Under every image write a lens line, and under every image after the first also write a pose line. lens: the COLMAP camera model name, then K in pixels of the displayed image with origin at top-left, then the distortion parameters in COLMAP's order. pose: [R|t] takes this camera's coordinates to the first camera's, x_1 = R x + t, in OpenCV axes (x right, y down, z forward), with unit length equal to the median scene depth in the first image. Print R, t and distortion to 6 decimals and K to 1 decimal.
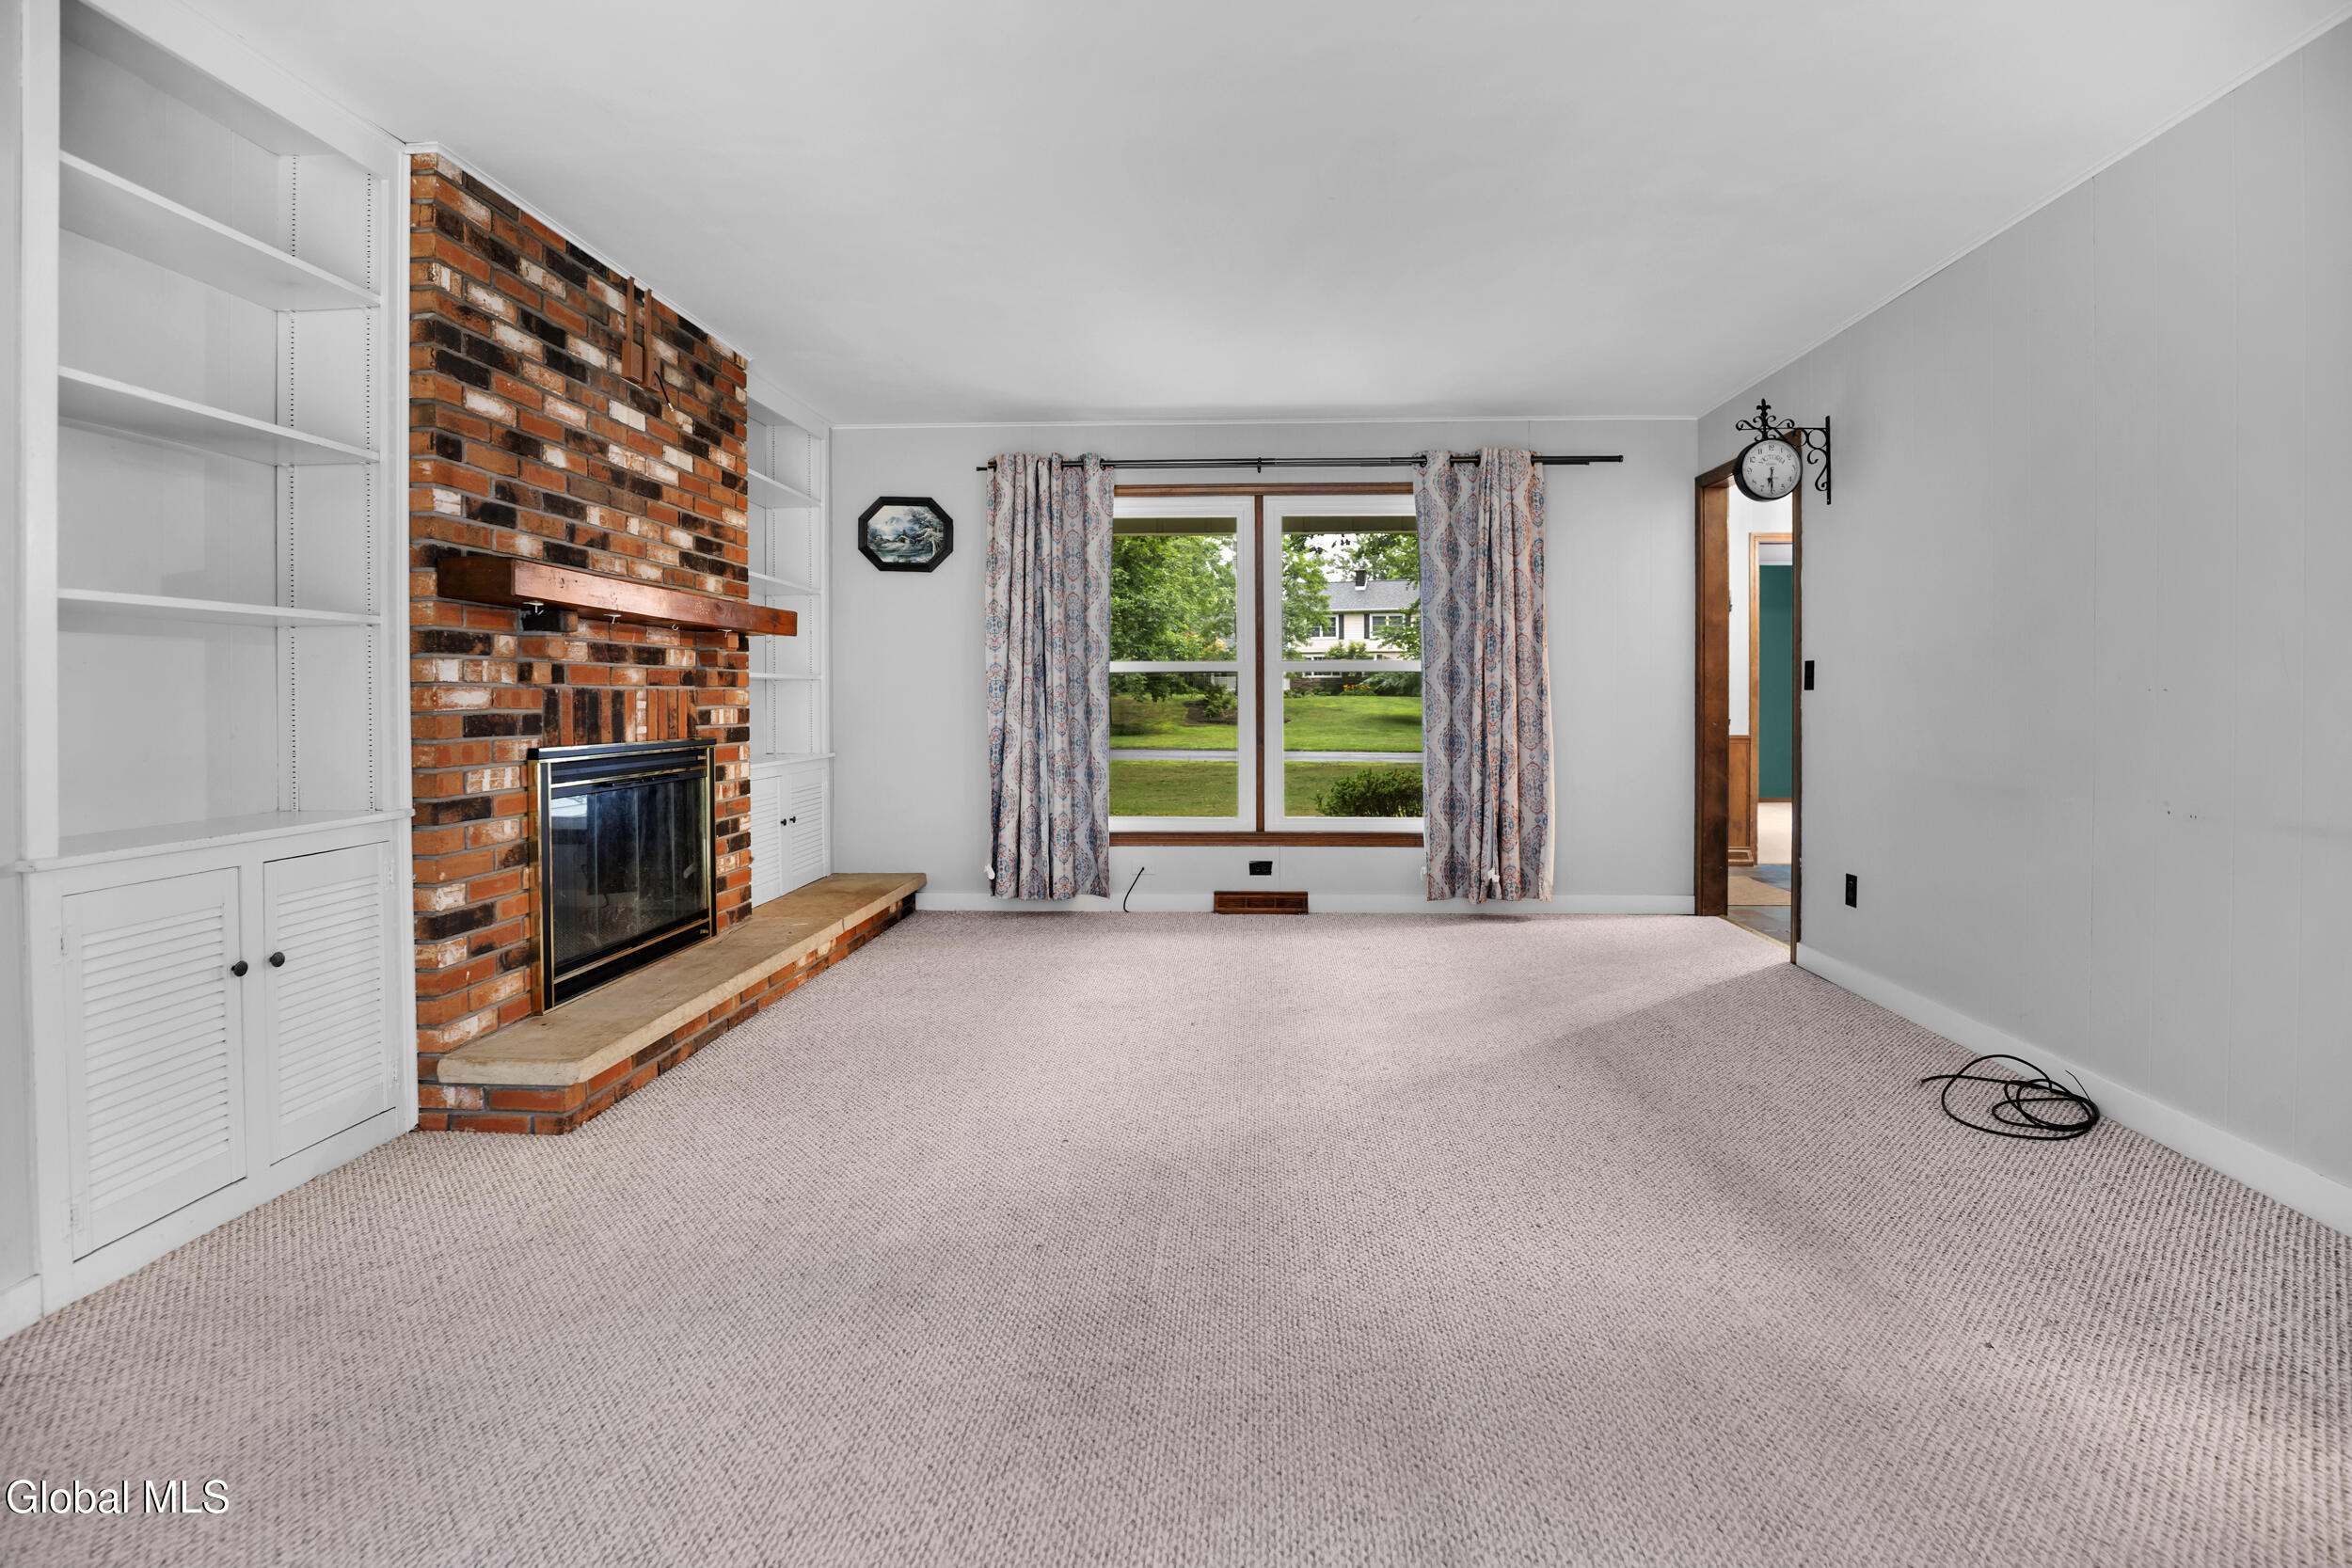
lens RADIAL K [[1106.9, 0, 1192.7], [0, 1106.9, 705.8], [0, 0, 1]] dist [-0.036963, 0.006989]
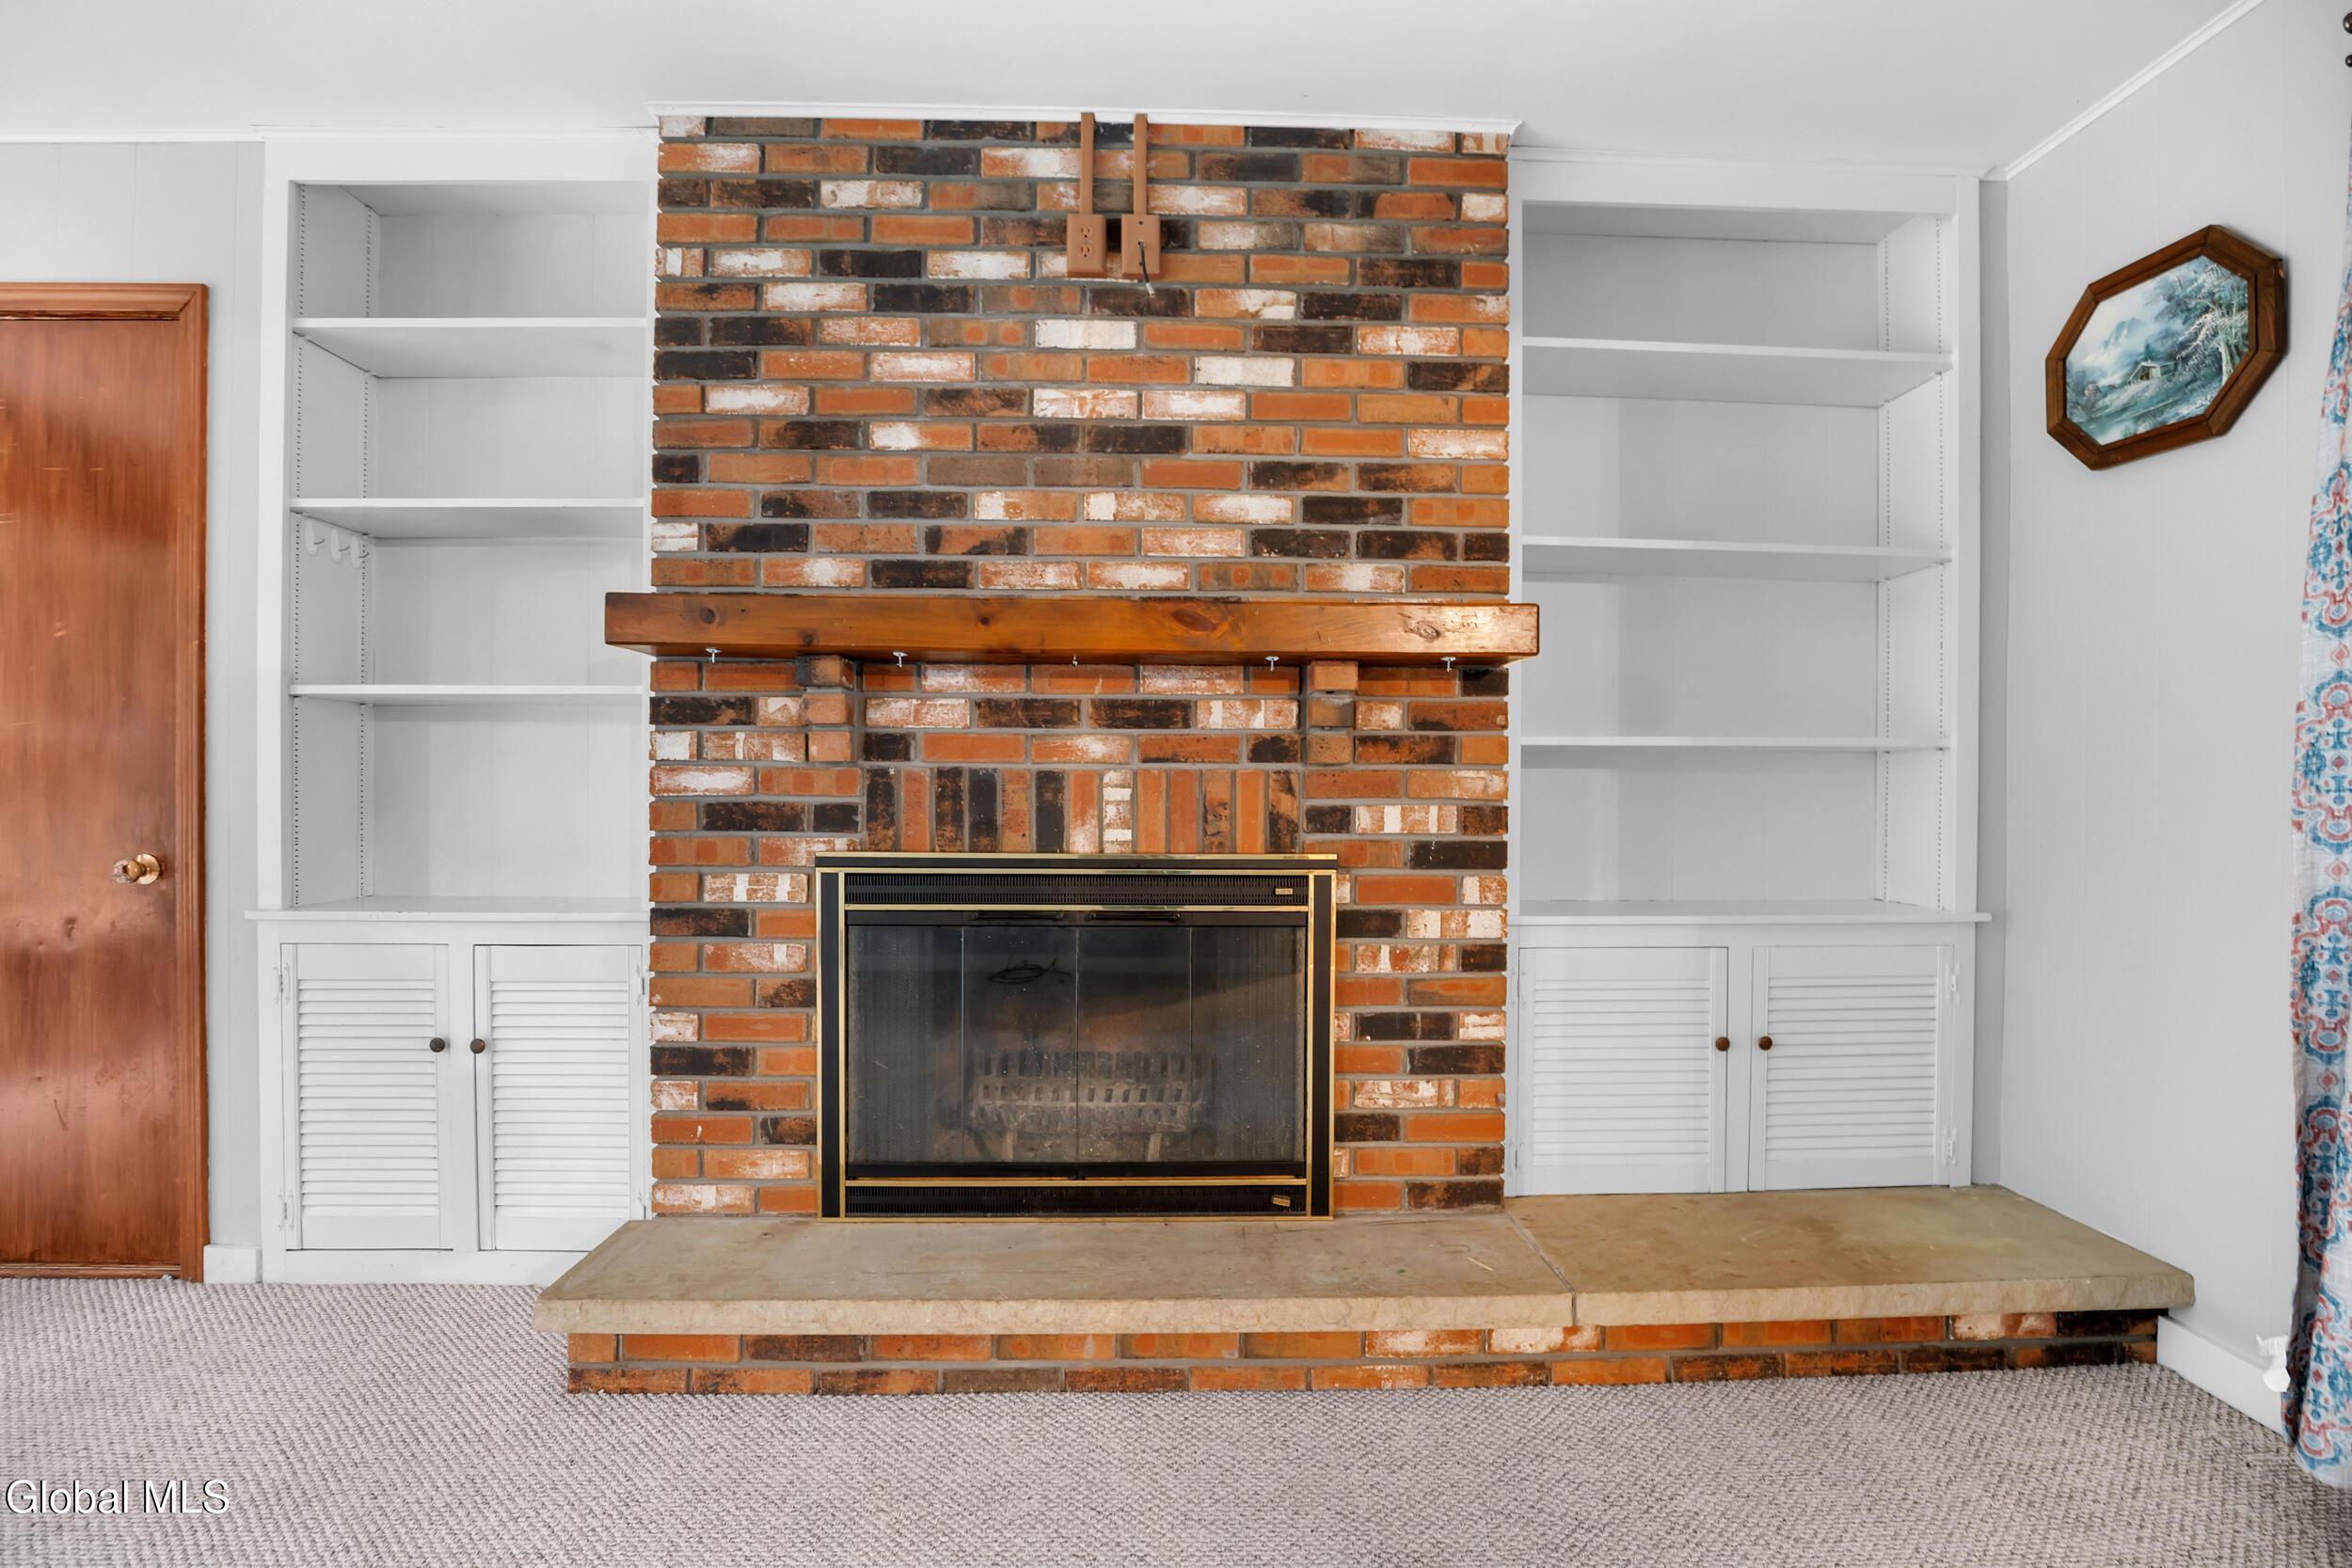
lens RADIAL K [[1106.9, 0, 1185.6], [0, 1106.9, 783.4], [0, 0, 1]] dist [-0.036963, 0.006989]
pose [[0.086578, 0.012708, -0.996164, 0.120395], [-0.013481, 0.999842, 0.011584, -0.014726], [0.996154, 0.012426, 0.086735, 0.993362]]
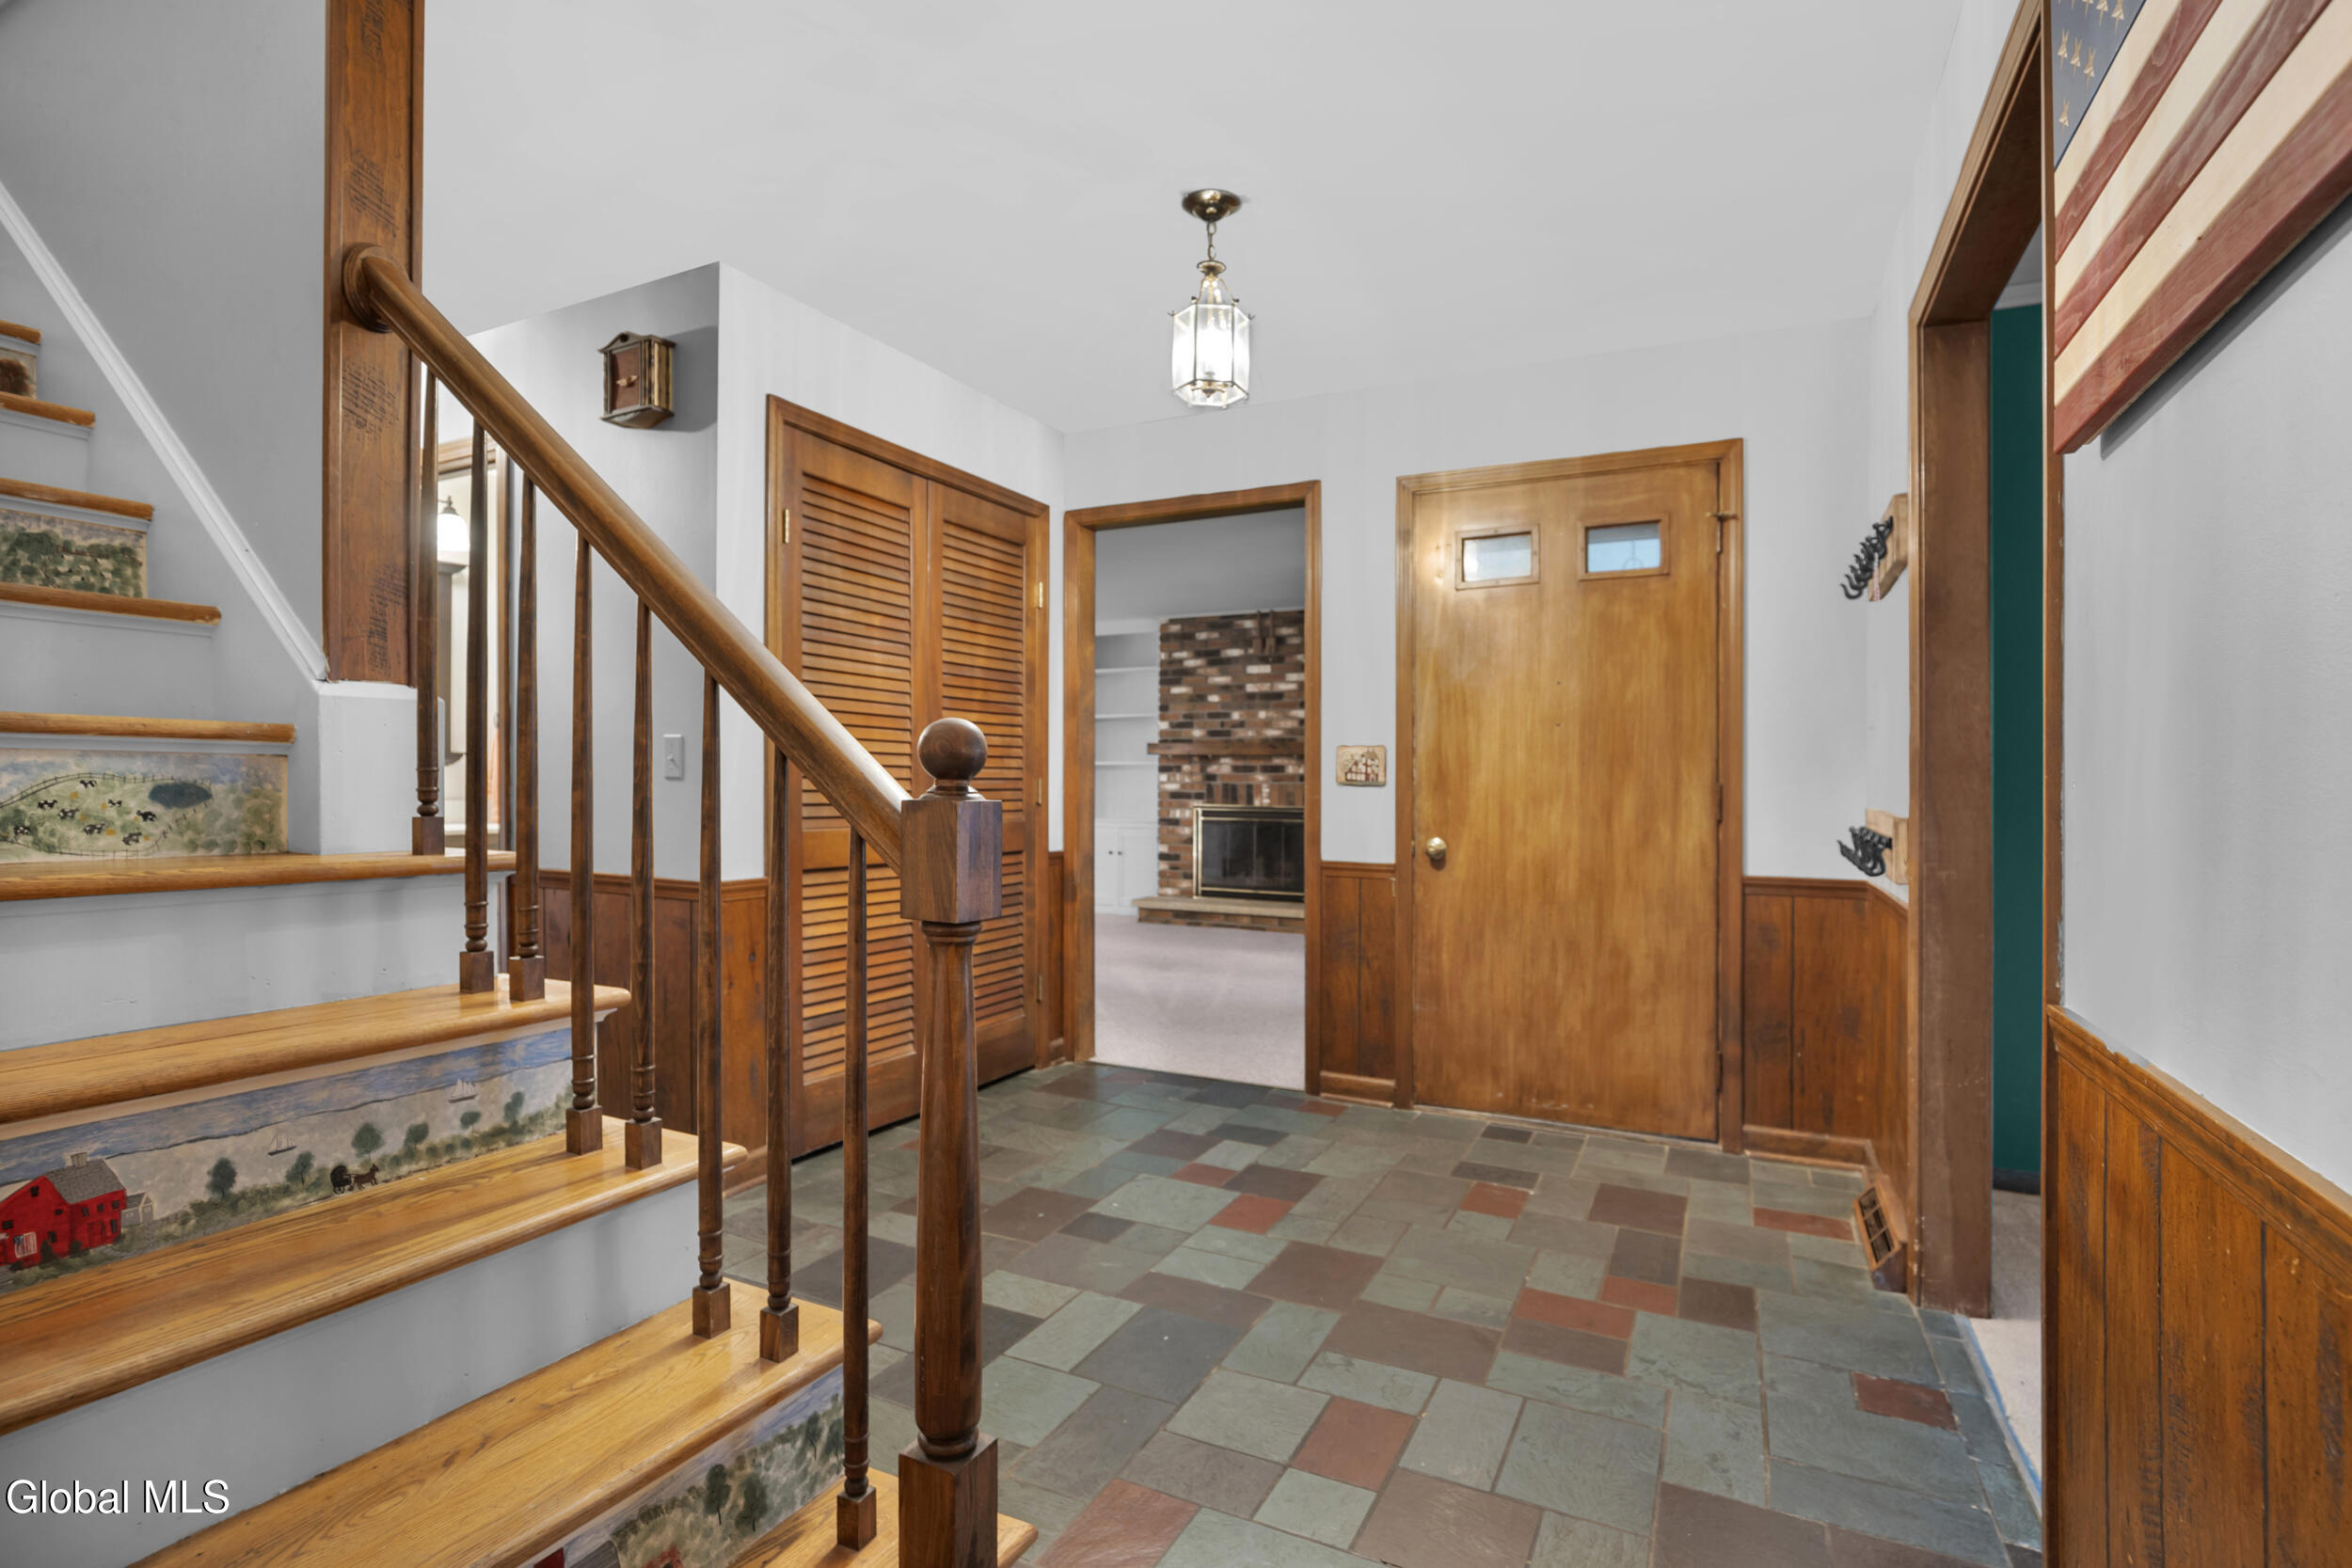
lens RADIAL K [[1106.9, 0, 1196.3], [0, 1106.9, 786.0], [0, 0, 1]] dist [-0.036963, 0.006989]
pose [[-0.395051, 0.012124, -0.918579, 1.736212], [-0.010447, 0.999789, 0.017688, -0.050493], [0.918600, 0.016584, -0.394841, 1.810671]]
